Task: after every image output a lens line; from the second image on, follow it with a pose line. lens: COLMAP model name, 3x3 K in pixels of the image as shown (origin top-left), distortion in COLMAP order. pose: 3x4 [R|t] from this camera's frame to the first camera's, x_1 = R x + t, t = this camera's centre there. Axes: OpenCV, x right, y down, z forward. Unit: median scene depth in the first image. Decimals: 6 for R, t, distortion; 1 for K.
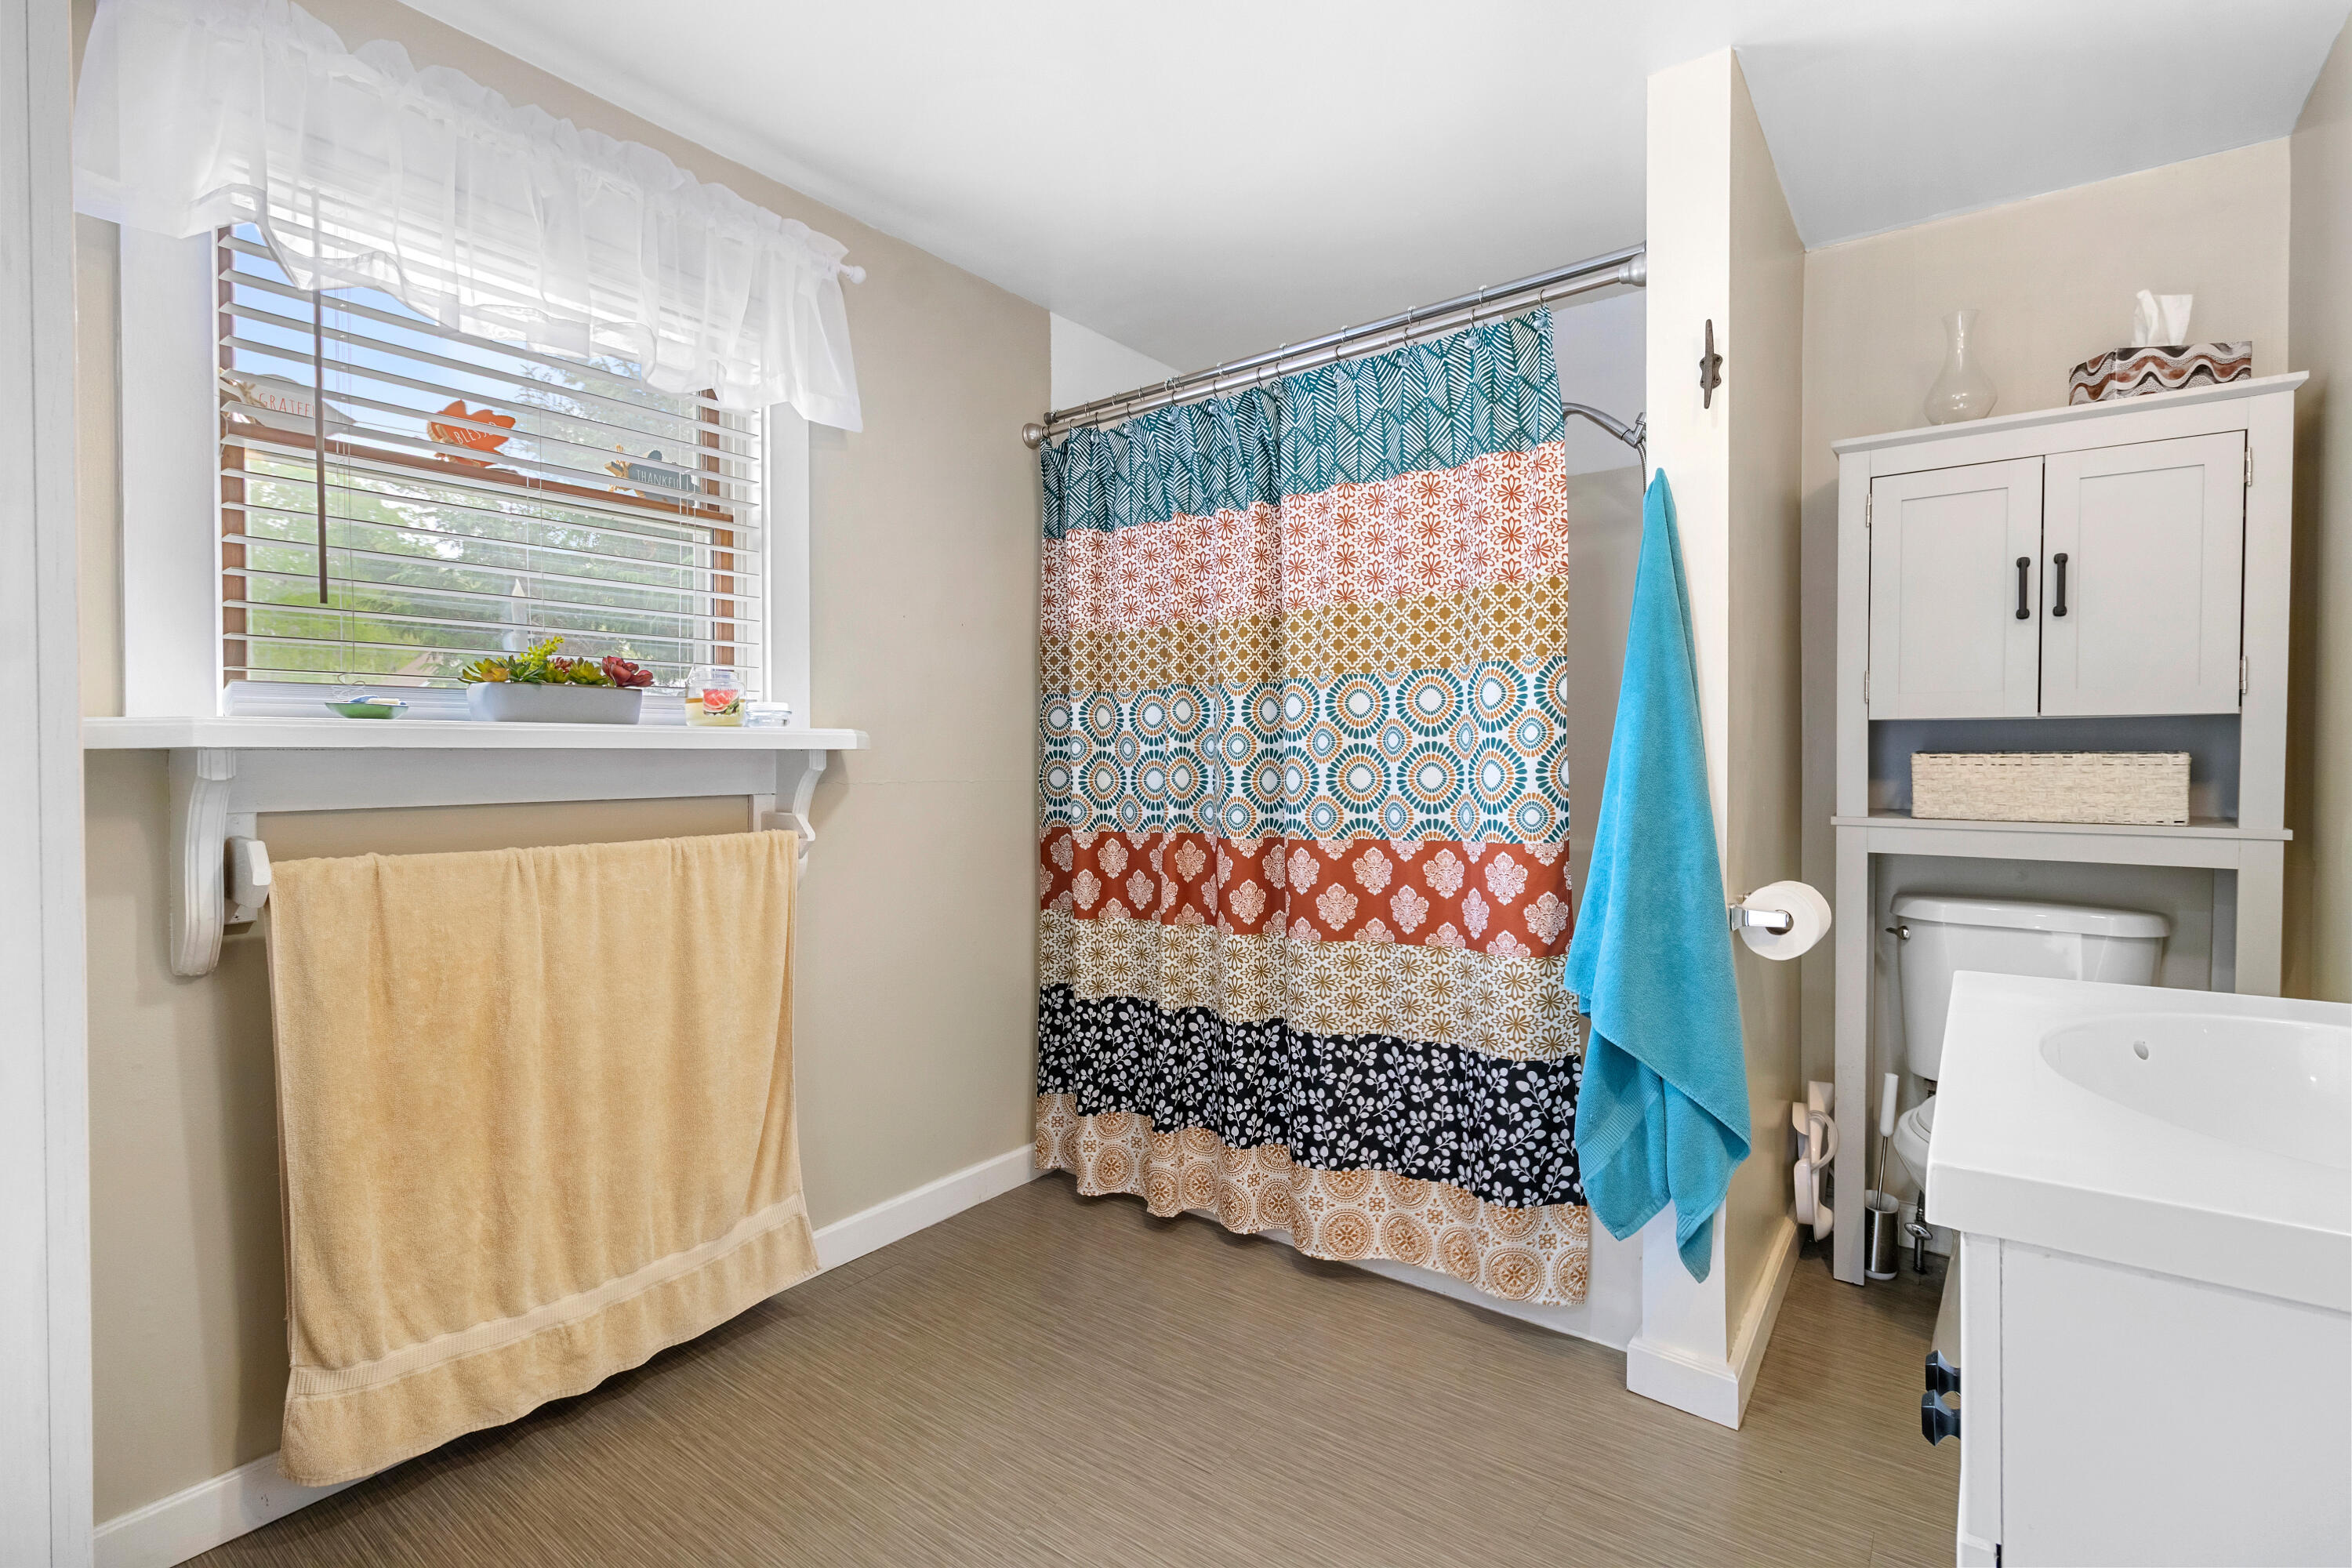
lens RADIAL K [[1119.2, 0, 1187.9], [0, 1119.2, 739.6], [0, 0, 1]] dist [0.000875, 0.001569]
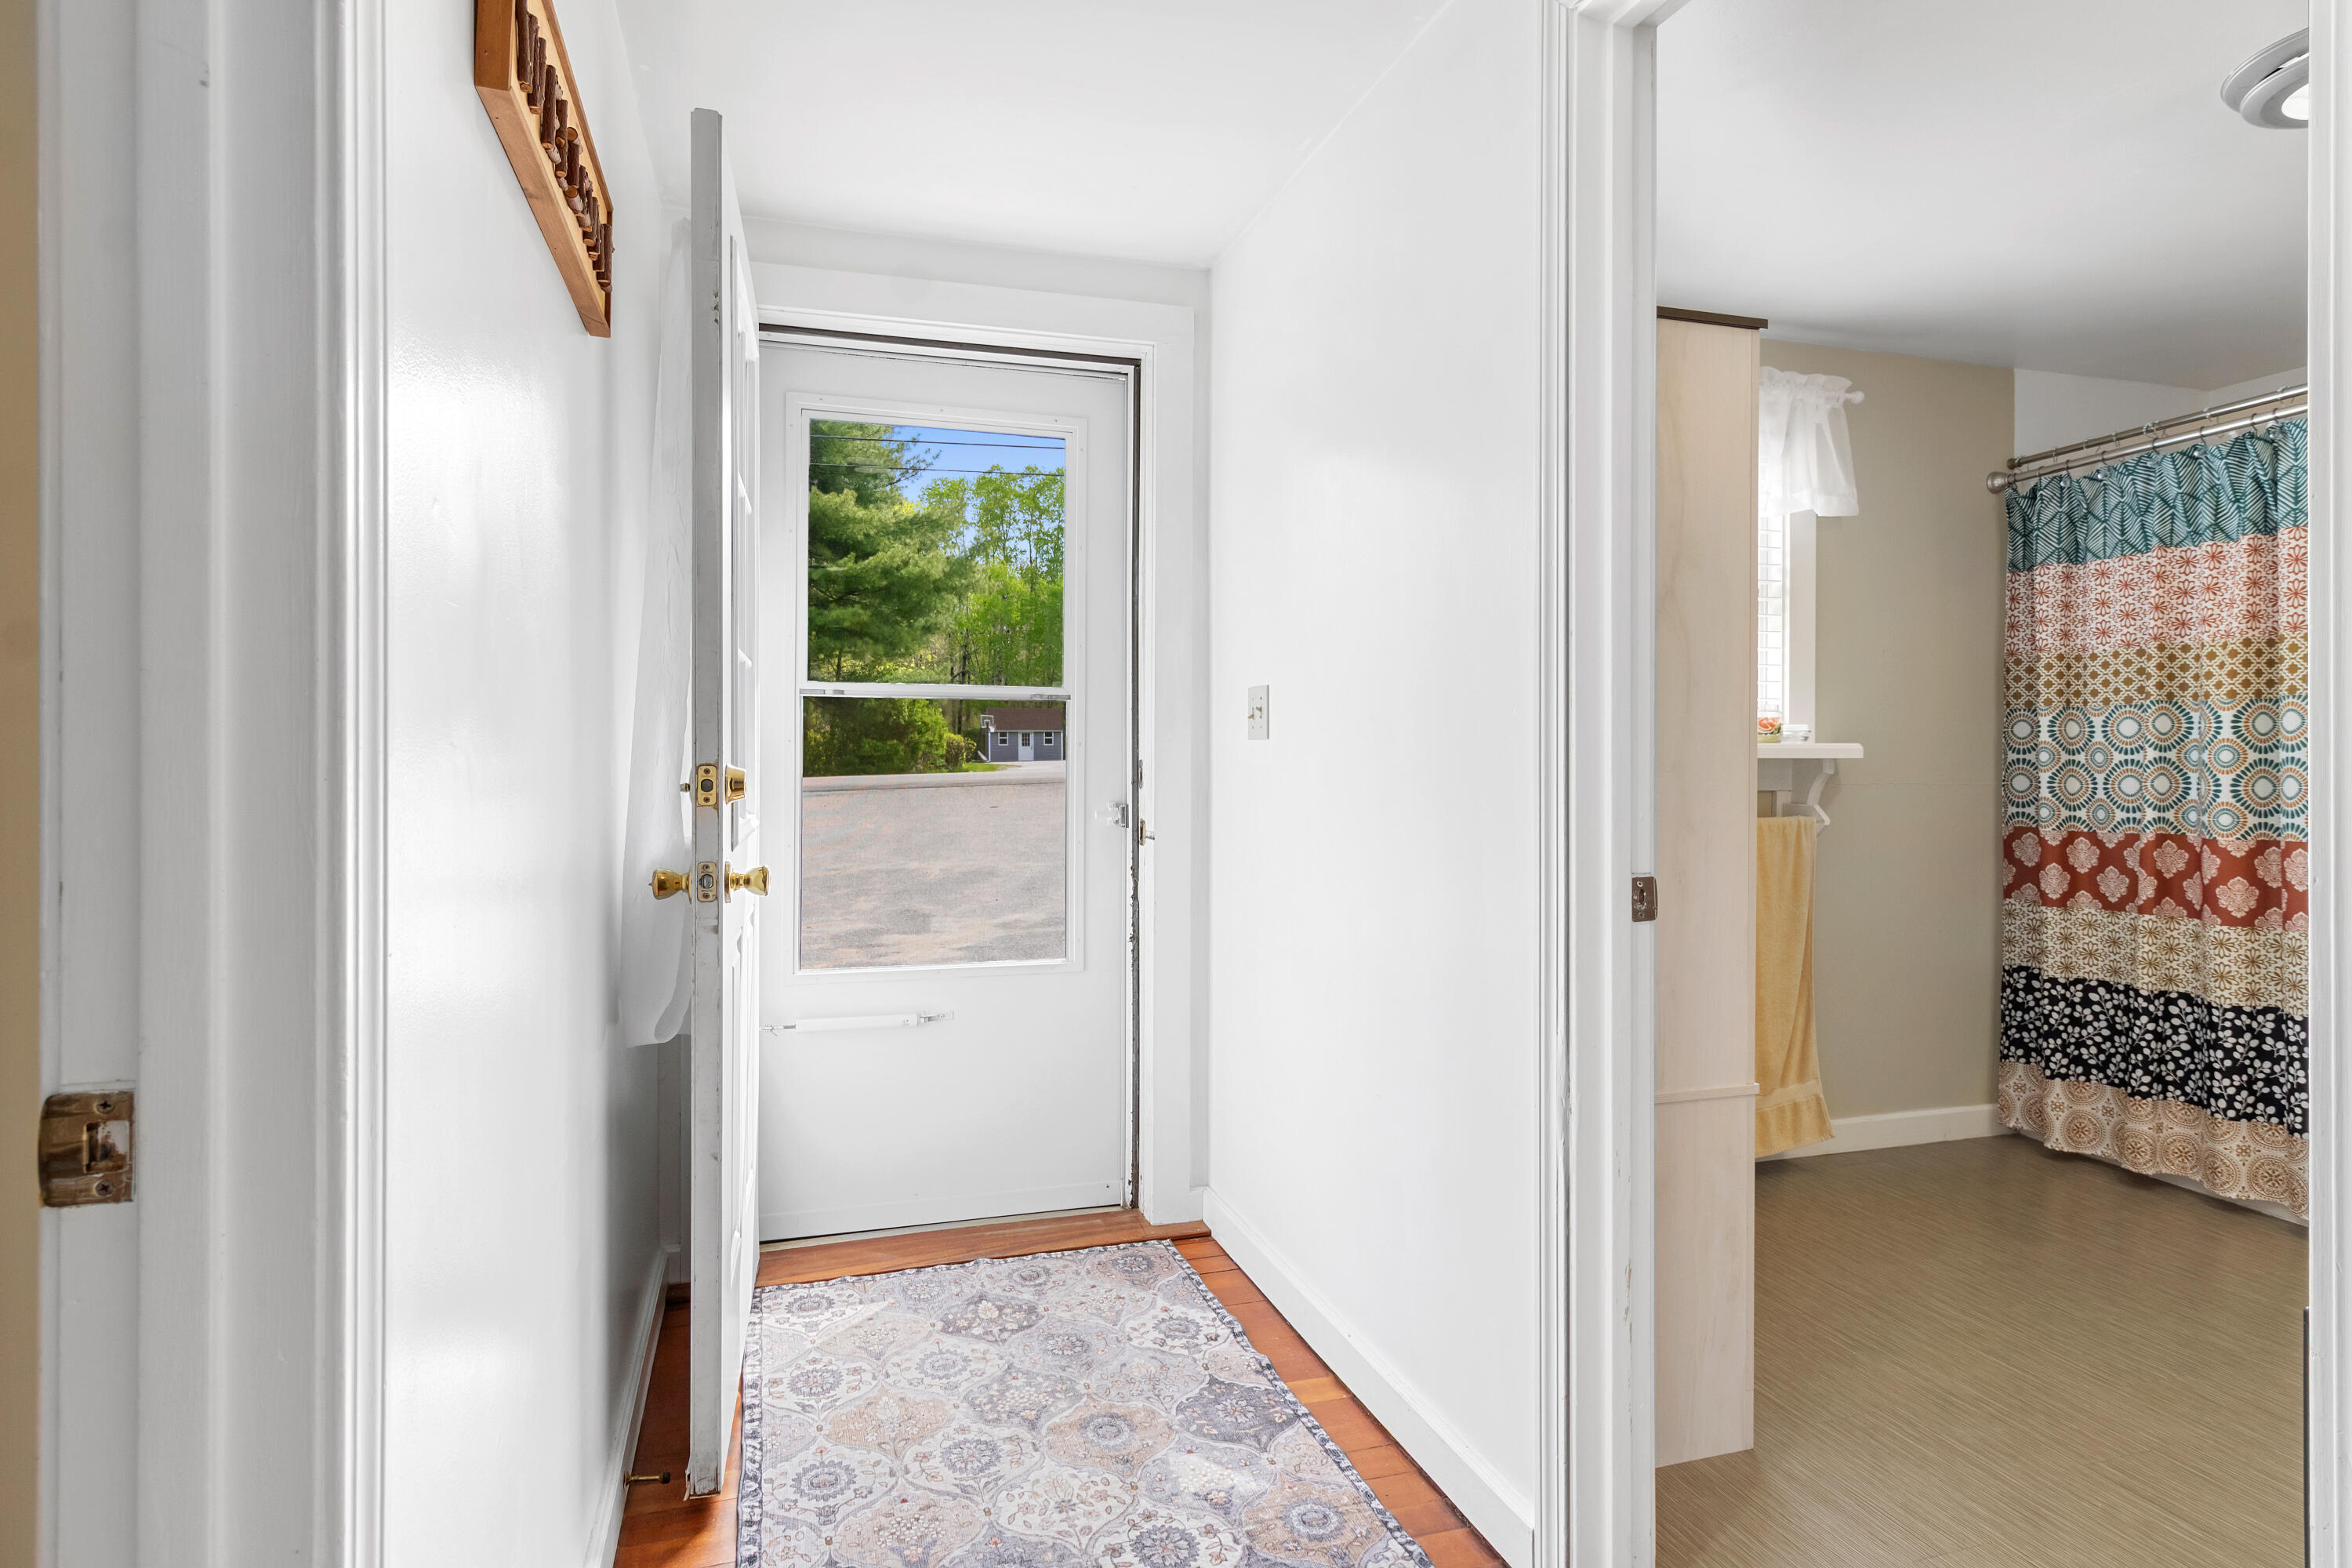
lens RADIAL K [[1303.5, 0, 1185.9], [0, 1303.5, 753.6], [0, 0, 1]] dist [0.005978, -0.000171]
pose [[0.809896, 0.002888, -0.586566, -0.028422], [0.004063, 0.999936, 0.010533, -0.013746], [0.586559, -0.010914, 0.809833, -0.619797]]
